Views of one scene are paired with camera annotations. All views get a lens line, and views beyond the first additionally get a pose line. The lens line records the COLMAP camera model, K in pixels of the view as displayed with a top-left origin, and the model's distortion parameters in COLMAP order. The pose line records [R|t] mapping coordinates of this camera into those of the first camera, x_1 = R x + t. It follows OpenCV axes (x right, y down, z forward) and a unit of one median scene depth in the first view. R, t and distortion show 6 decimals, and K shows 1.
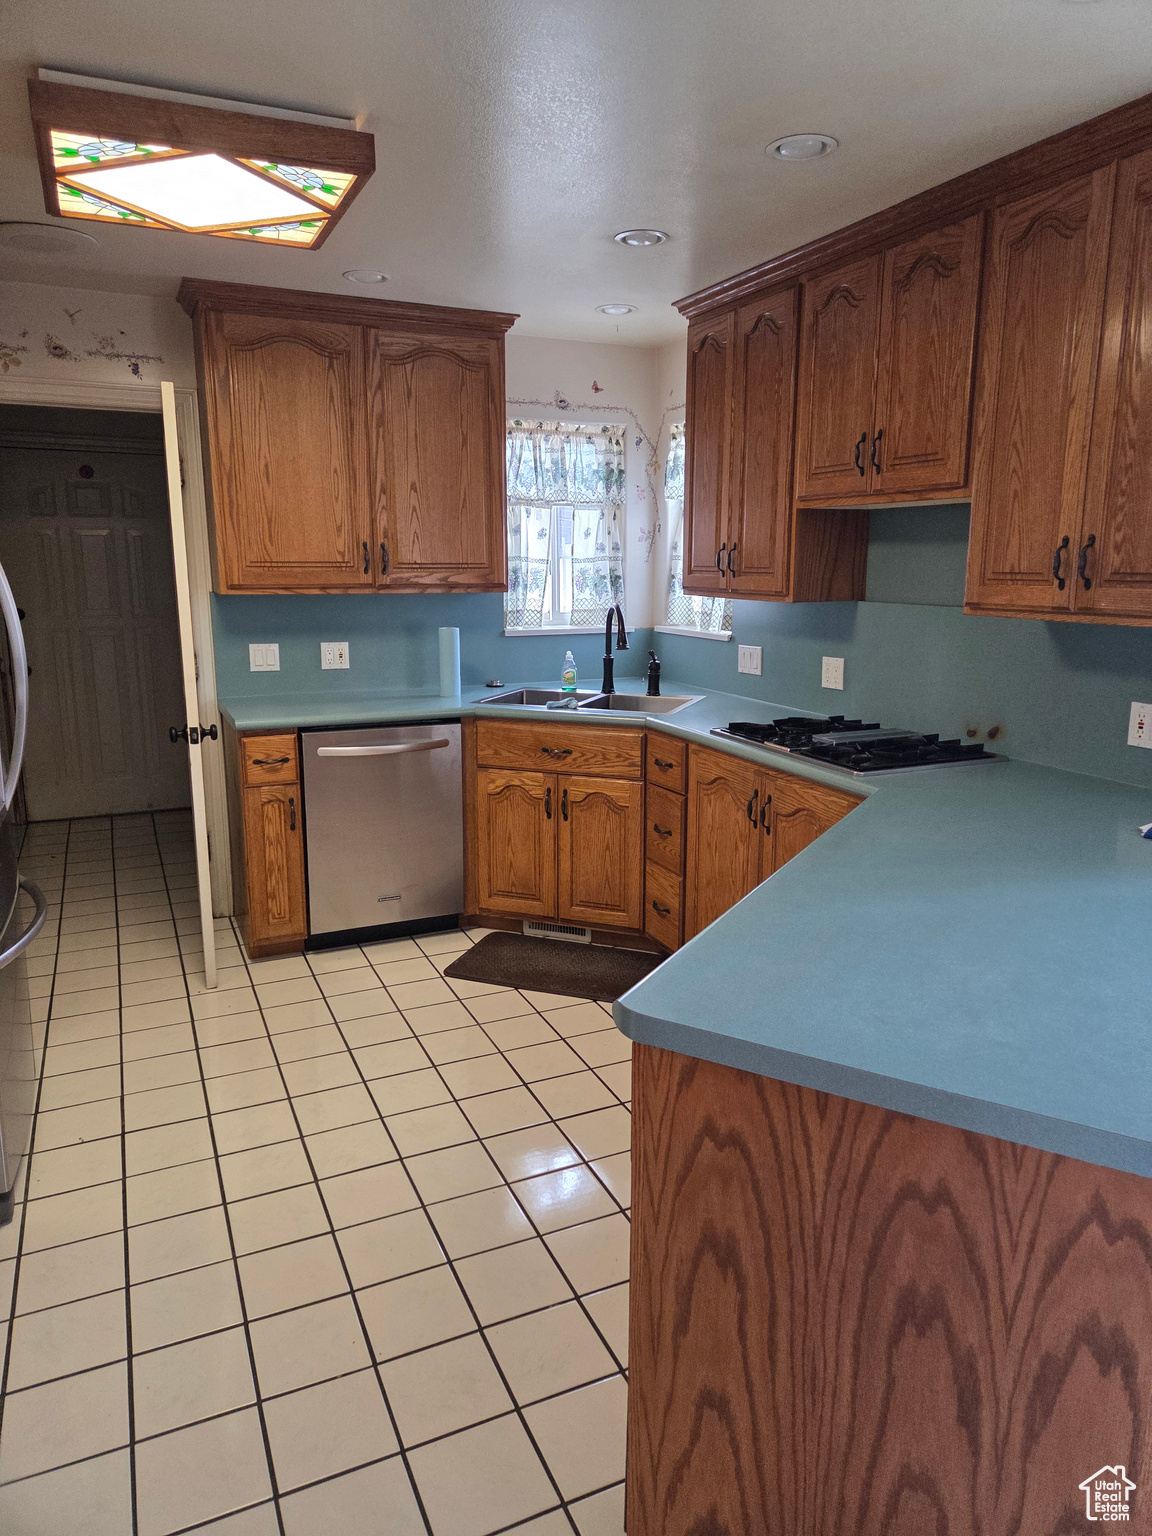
lens RADIAL K [[1029.4, 0, 589.8], [0, 1029.4, 753.5], [0, 0, 1]] dist [0.077530, -0.057245]
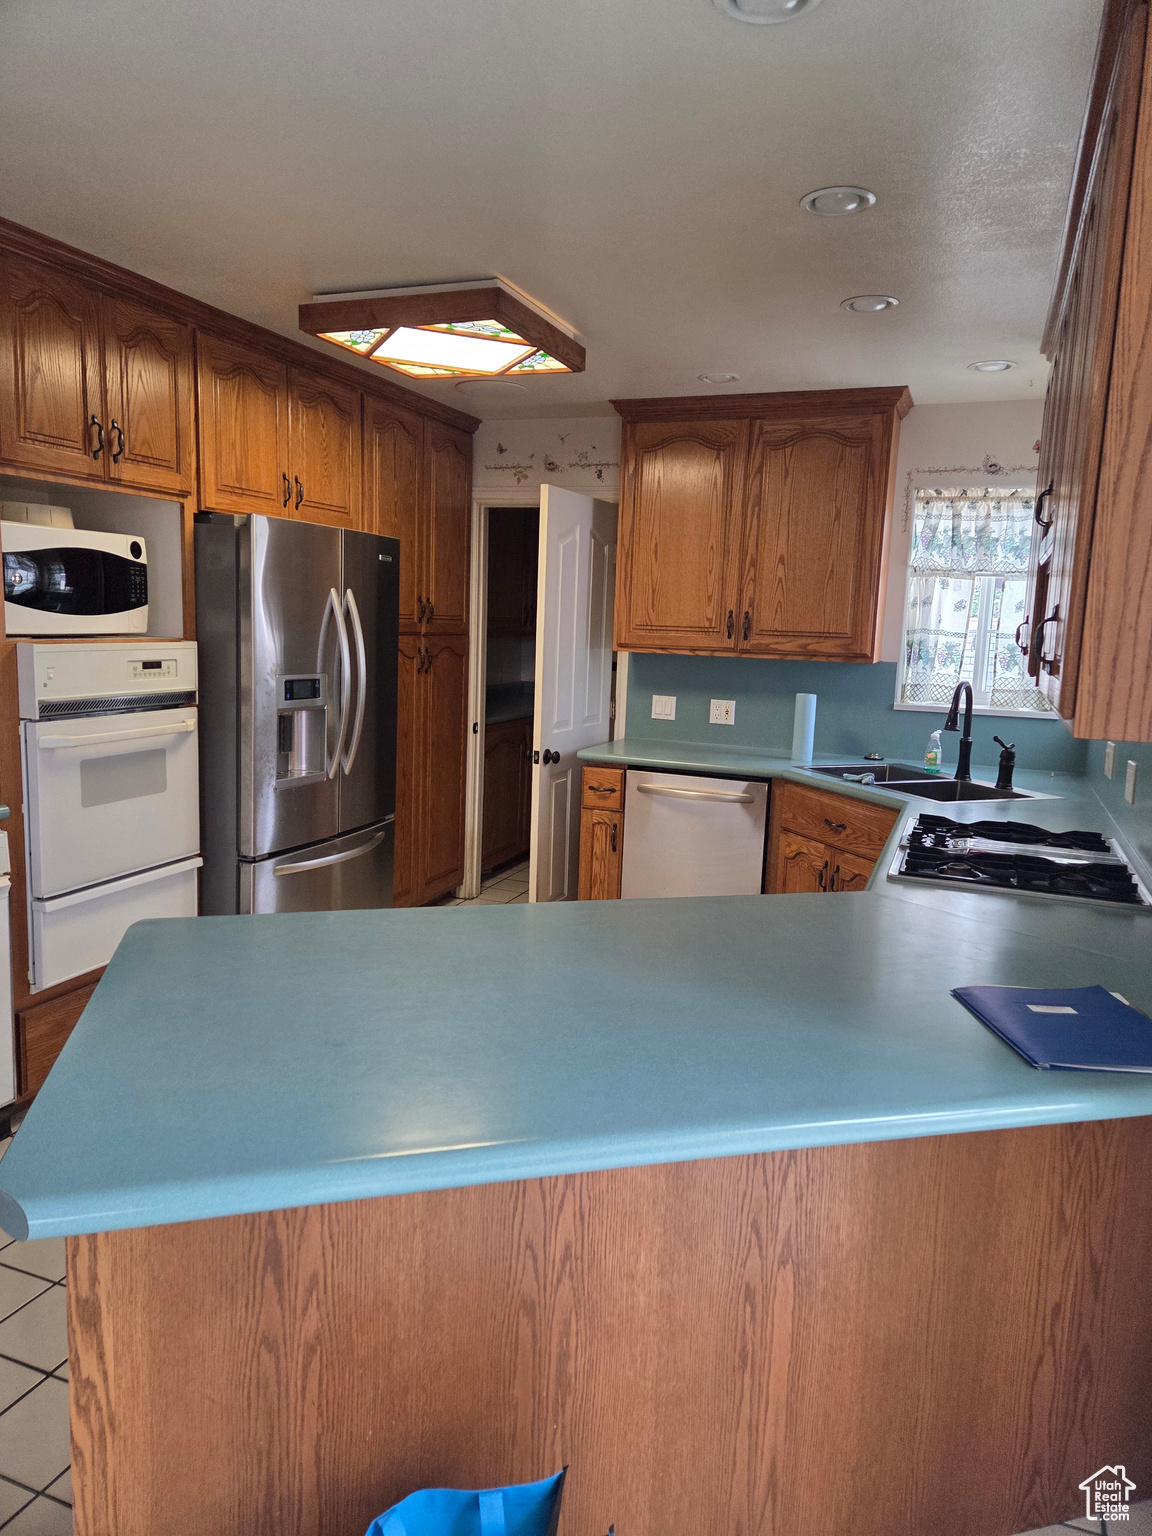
lens RADIAL K [[1029.4, 0, 589.1], [0, 1029.4, 756.7], [0, 0, 1]] dist [0.077530, -0.057245]
pose [[0.696250, 0.120319, -0.707643, 0.473942], [-0.170827, 0.985301, -0.000547, -0.024296], [0.697176, 0.121265, 0.706570, 0.138799]]
